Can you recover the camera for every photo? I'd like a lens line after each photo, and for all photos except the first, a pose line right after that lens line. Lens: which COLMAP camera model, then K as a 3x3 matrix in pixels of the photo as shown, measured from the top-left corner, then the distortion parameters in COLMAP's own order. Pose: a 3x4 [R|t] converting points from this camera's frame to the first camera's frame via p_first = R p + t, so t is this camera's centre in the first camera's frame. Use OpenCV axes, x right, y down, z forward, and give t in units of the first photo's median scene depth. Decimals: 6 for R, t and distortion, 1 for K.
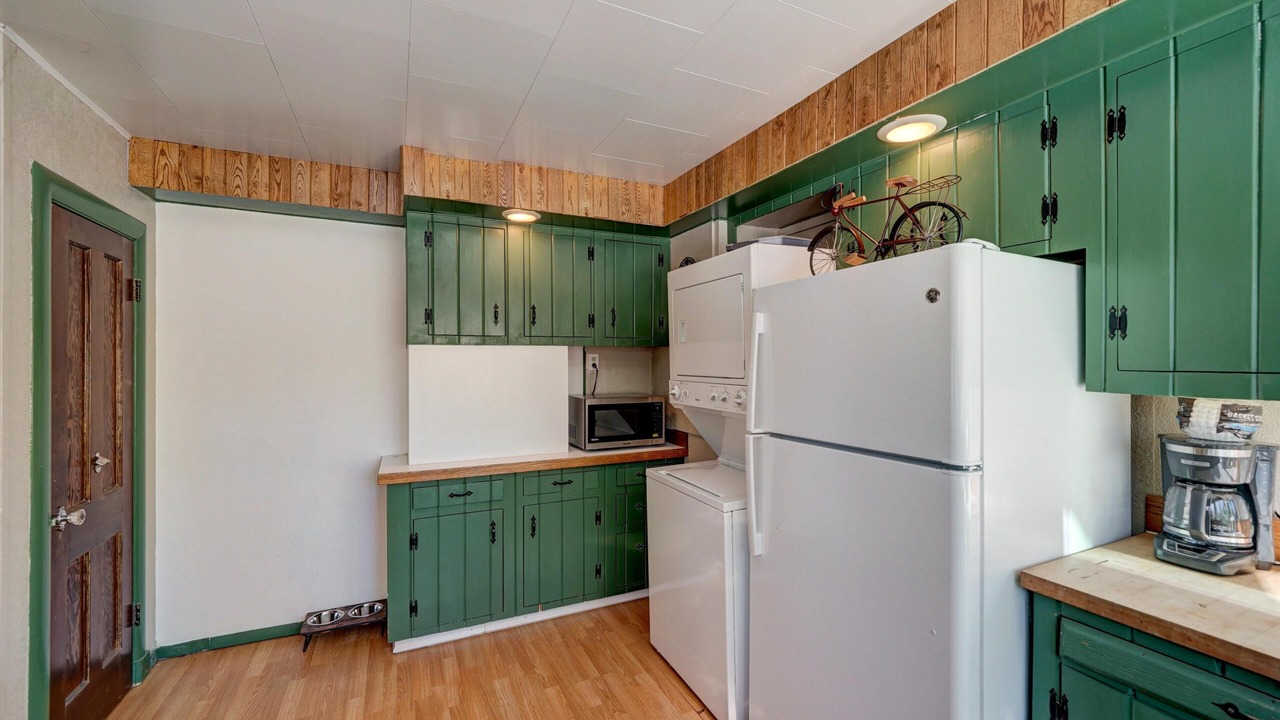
lens RADIAL K [[528.5, 0, 627.4], [0, 528.5, 358.8], [0, 0, 1]] dist [-0.008257, -0.000346]
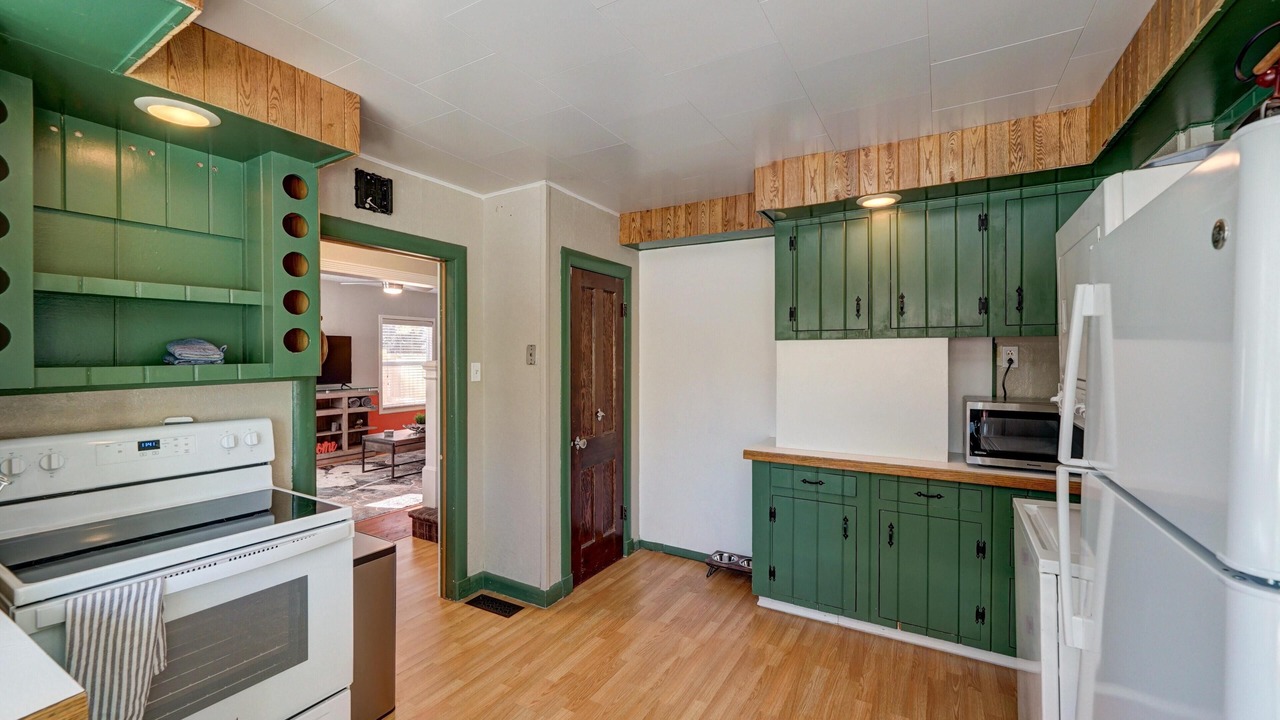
lens RADIAL K [[528.5, 0, 627.4], [0, 528.5, 358.8], [0, 0, 1]] dist [-0.008257, -0.000346]
pose [[0.537093, 0.009812, -0.843466, 0.365462], [0.001877, 0.999916, 0.012827, -0.002839], [0.843521, -0.008472, 0.537030, 0.124873]]
